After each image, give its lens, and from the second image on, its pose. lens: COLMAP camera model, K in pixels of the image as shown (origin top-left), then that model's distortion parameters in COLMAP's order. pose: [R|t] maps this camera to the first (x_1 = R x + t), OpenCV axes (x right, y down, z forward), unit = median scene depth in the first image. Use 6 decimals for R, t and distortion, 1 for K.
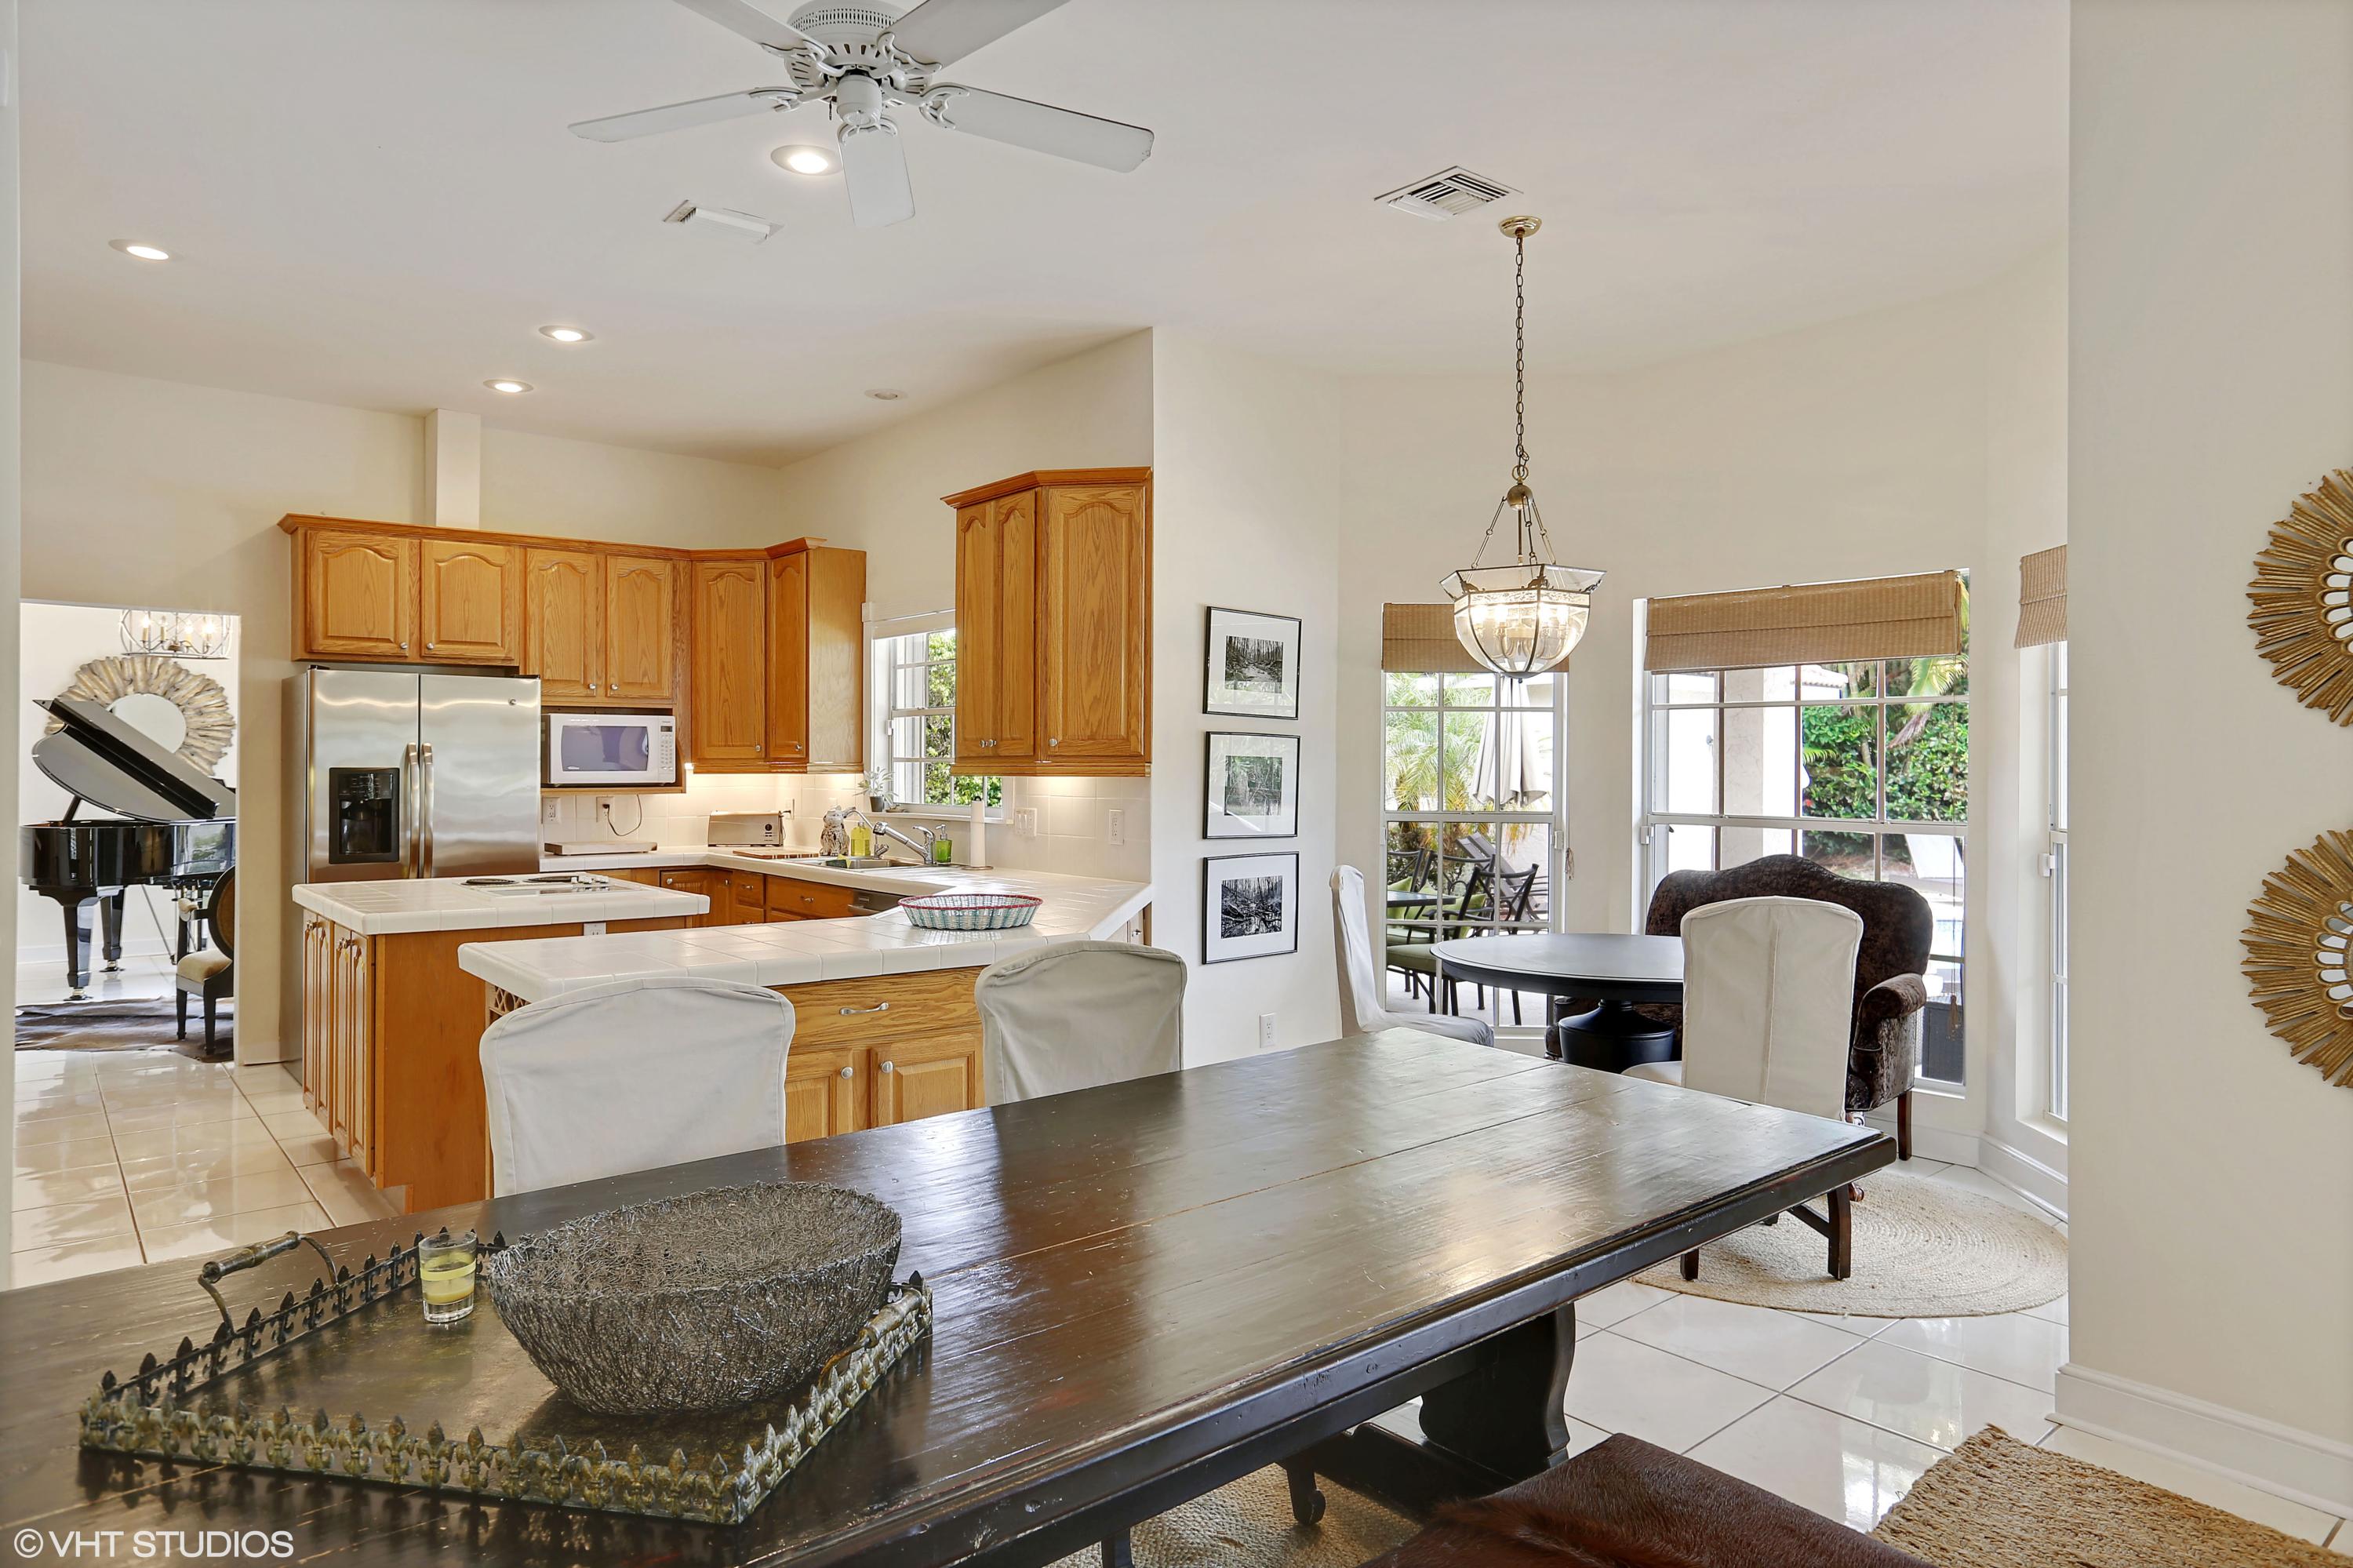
lens RADIAL K [[1373.2, 0, 1179.5], [0, 1373.2, 755.9], [0, 0, 1]] dist [-0.001945, -0.000587]
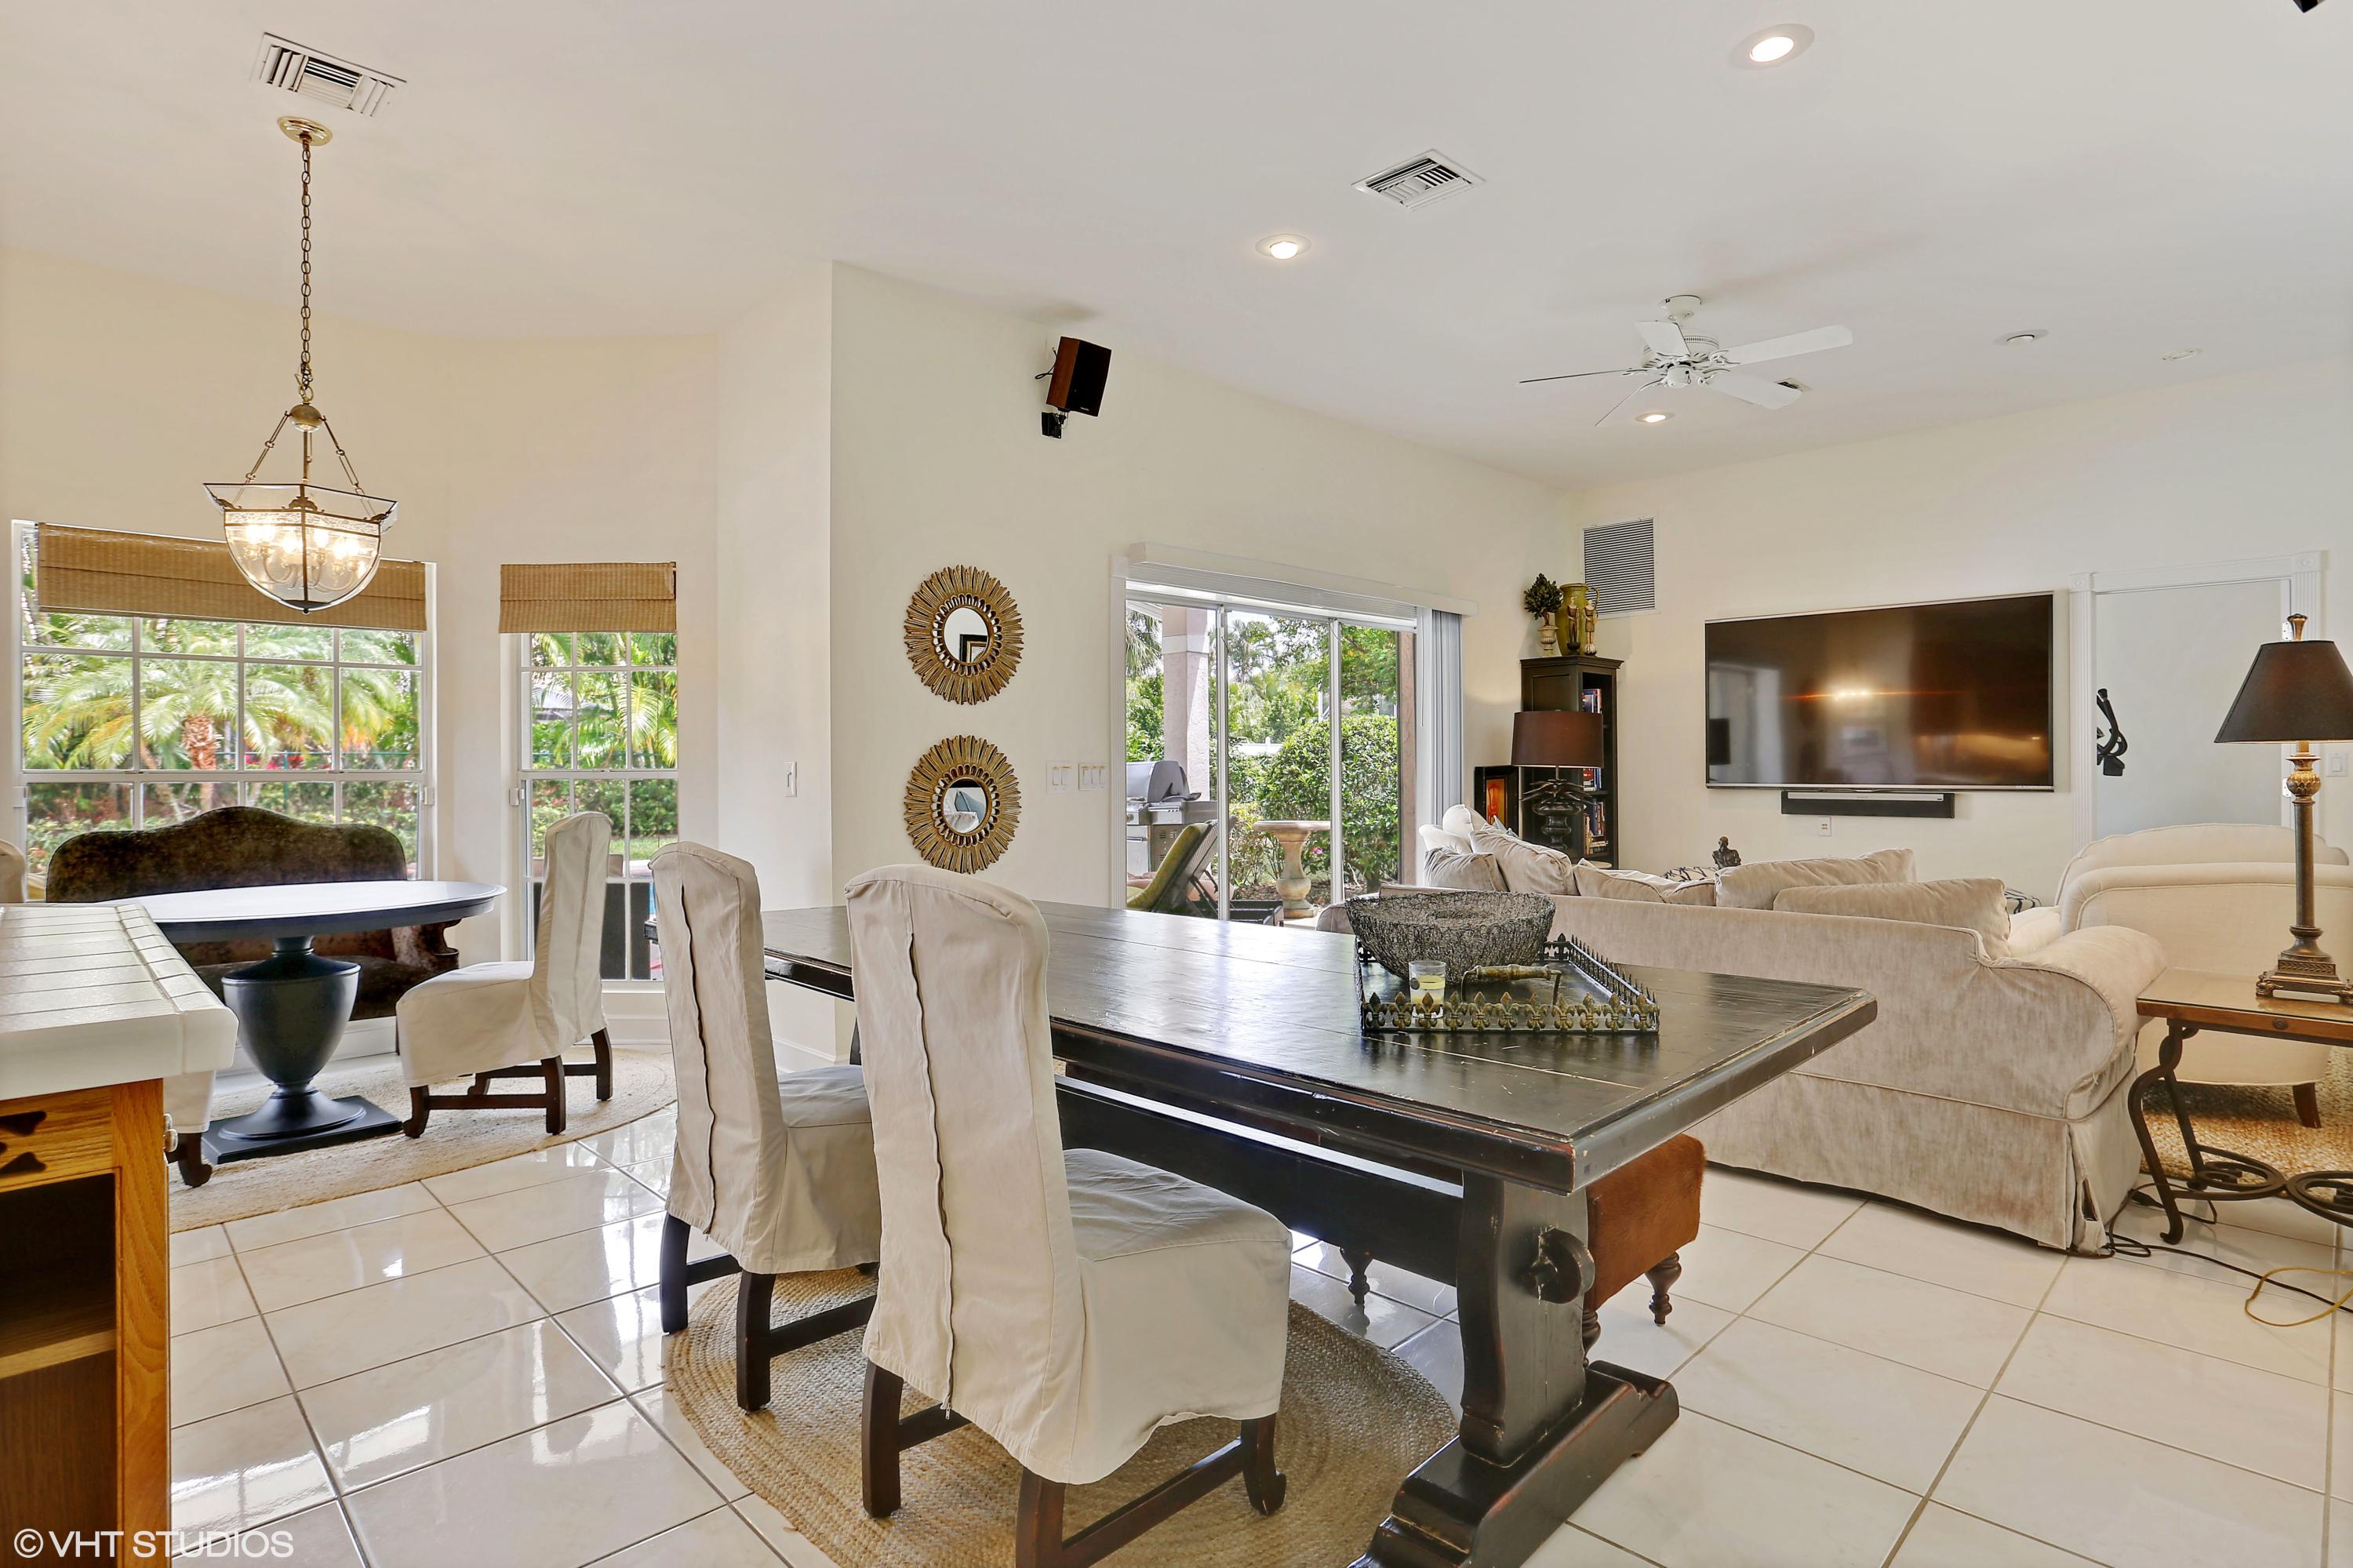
lens RADIAL K [[1172.8, 0, 1168.7], [0, 1172.8, 777.9], [0, 0, 1]] dist [-0.002619, -0.000459]
pose [[-0.065263, -0.009191, 0.997826, -0.387830], [0.005489, 0.999939, 0.009570, 0.035763], [-0.997853, 0.006102, -0.065209, 0.298606]]
